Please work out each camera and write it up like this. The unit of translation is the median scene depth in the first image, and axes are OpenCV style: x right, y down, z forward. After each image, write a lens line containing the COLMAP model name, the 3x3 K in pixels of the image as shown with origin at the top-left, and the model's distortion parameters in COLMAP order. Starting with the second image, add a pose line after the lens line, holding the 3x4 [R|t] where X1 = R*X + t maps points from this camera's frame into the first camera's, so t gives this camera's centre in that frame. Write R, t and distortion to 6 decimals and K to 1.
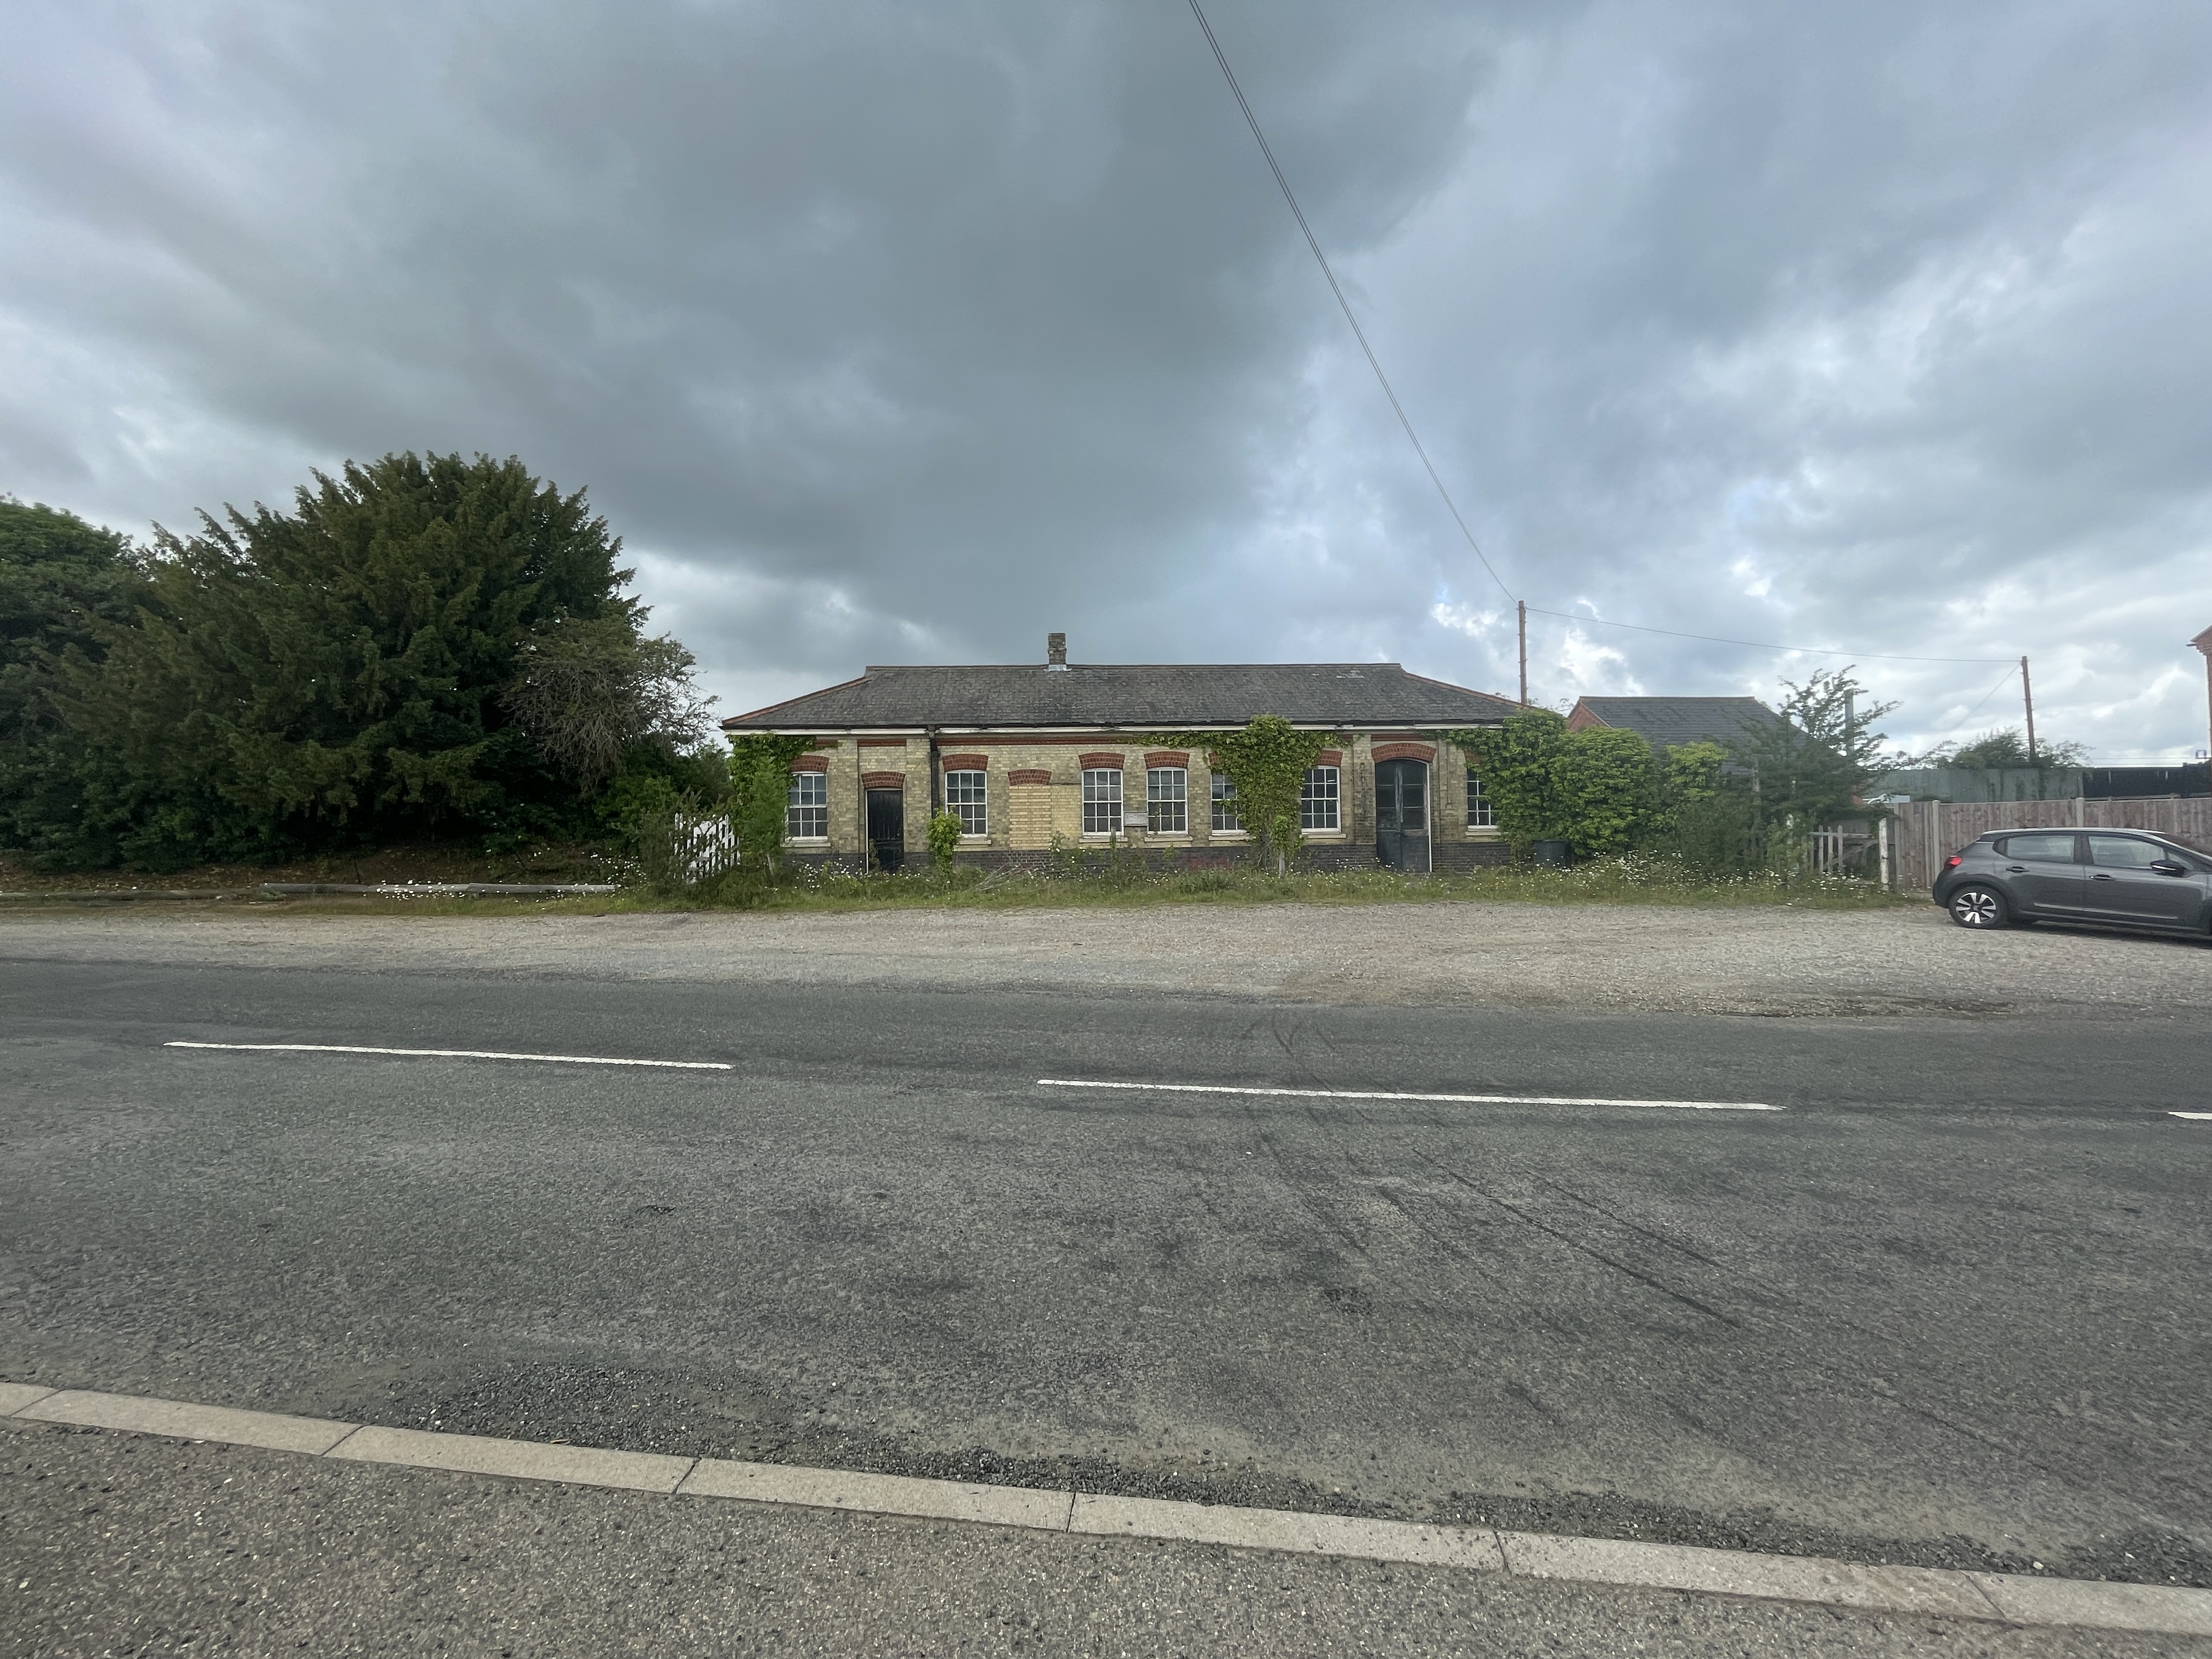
lens RADIAL K [[909.7, 0, 1116.8], [0, 909.7, 827.2], [0, 0, 1]] dist [0.007455, -0.000003]
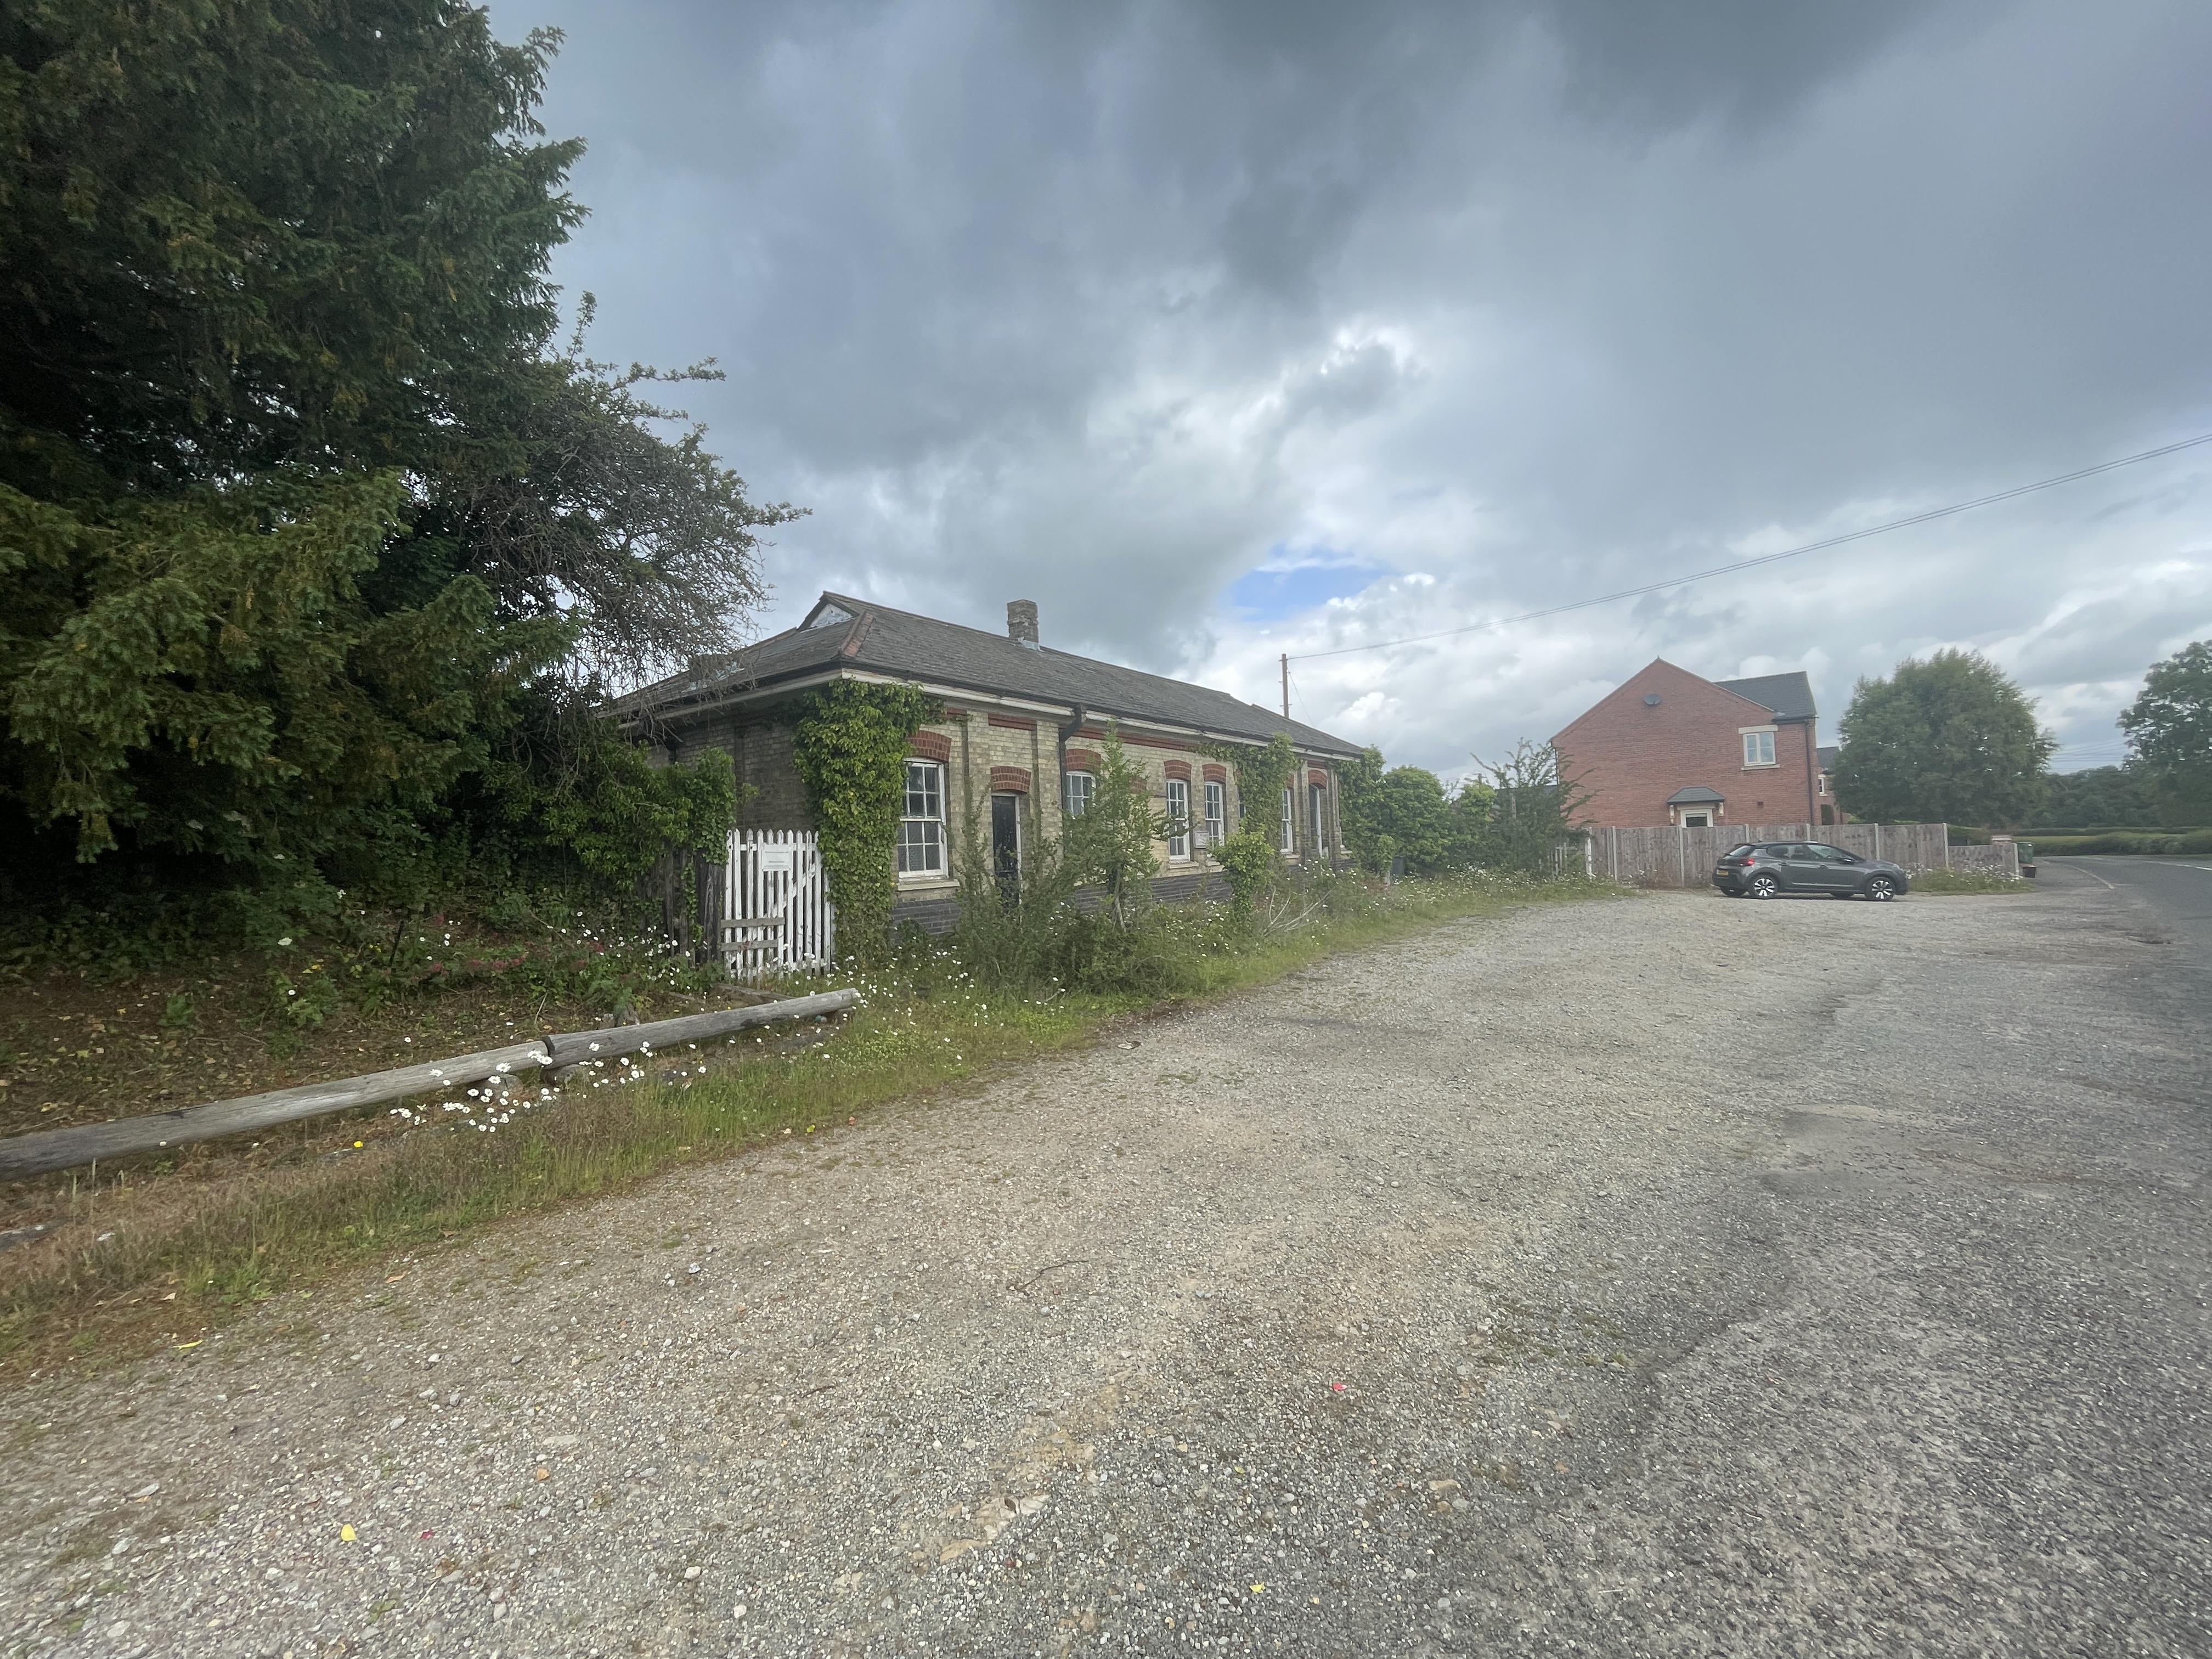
lens RADIAL K [[890.5, 0, 1091.9], [0, 890.5, 814.2], [0, 0, 1]] dist [-0.007920, -0.000050]
pose [[0.649044, 0.020779, 0.760467, -0.700027], [0.017364, 0.998962, -0.042116, 0.000159], [-0.760552, 0.040540, 0.648010, 0.546659]]
